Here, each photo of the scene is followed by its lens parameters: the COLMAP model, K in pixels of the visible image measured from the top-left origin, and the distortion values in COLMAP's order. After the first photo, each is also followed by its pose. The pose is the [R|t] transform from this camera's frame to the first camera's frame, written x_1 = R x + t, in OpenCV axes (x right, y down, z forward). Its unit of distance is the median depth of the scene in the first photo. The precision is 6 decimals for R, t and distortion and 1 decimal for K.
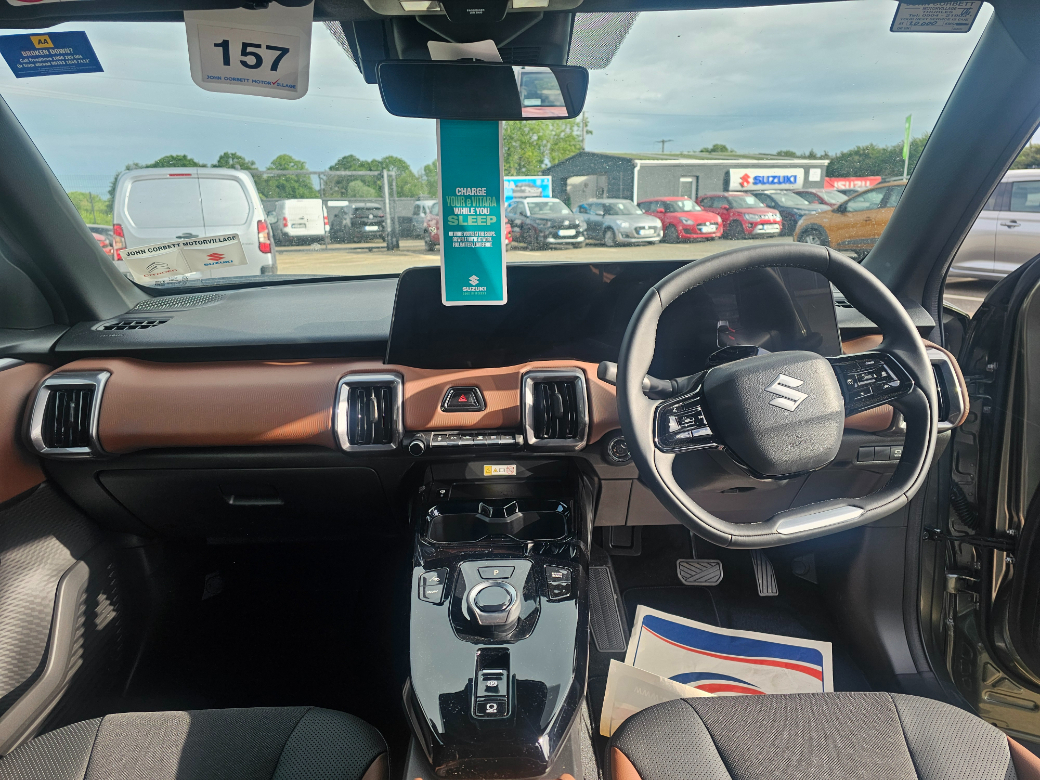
lens RADIAL K [[672.4, 0, 520.0], [0, 672.4, 390.0], [0, 0, 1]] dist [0.051979, -0.034765]
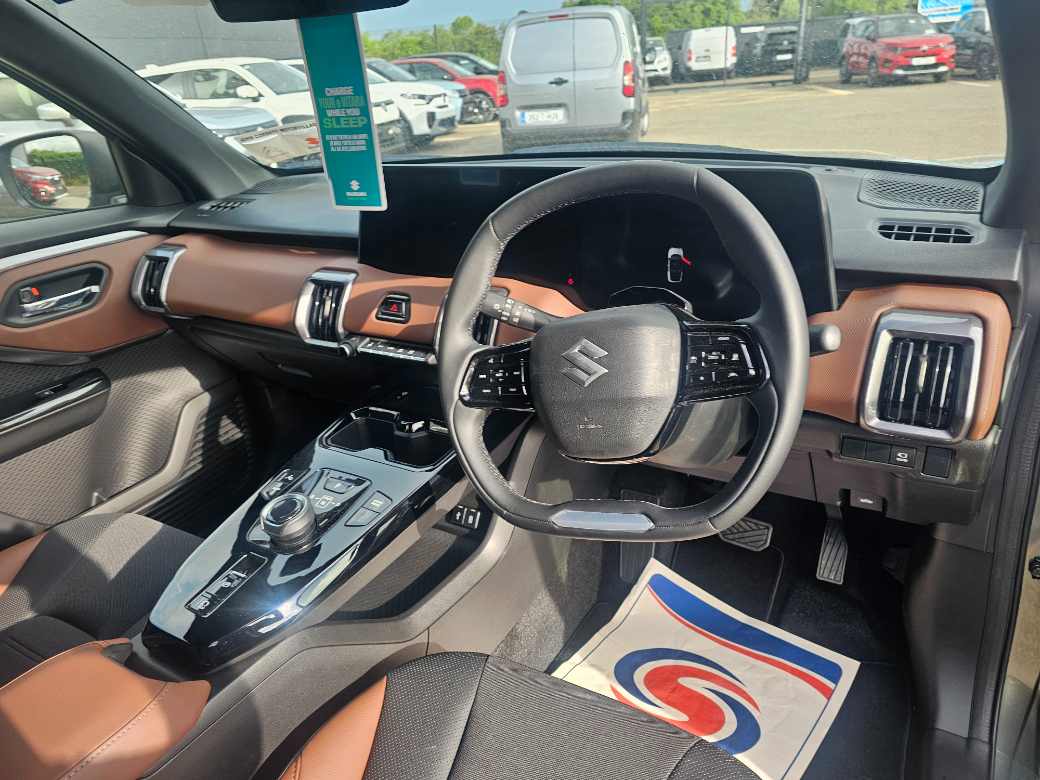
lens RADIAL K [[684.1, 0, 512.8], [0, 684.1, 390.0], [0, 0, 1]] dist [0.057739, -0.044013]
pose [[0.864107, 0.180250, -0.469925, 0.659439], [-0.080374, 0.971108, 0.224698, -0.129924], [0.496850, -0.156393, 0.853628, 0.249088]]
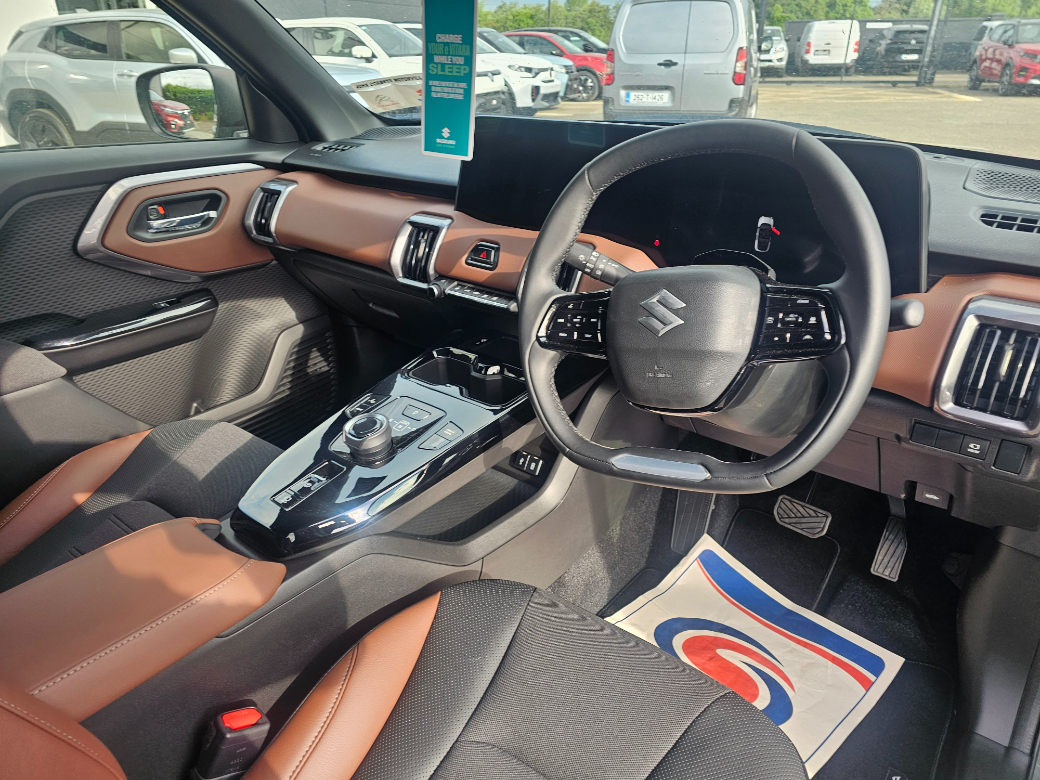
lens RADIAL K [[675.2, 0, 522.5], [0, 675.2, 385.8], [0, 0, 1]] dist [0.059906, -0.042424]
pose [[0.791783, 0.288671, -0.538284, 0.682686], [-0.167652, 0.950136, 0.262933, -0.093237], [0.587344, -0.117941, 0.800698, 0.214088]]
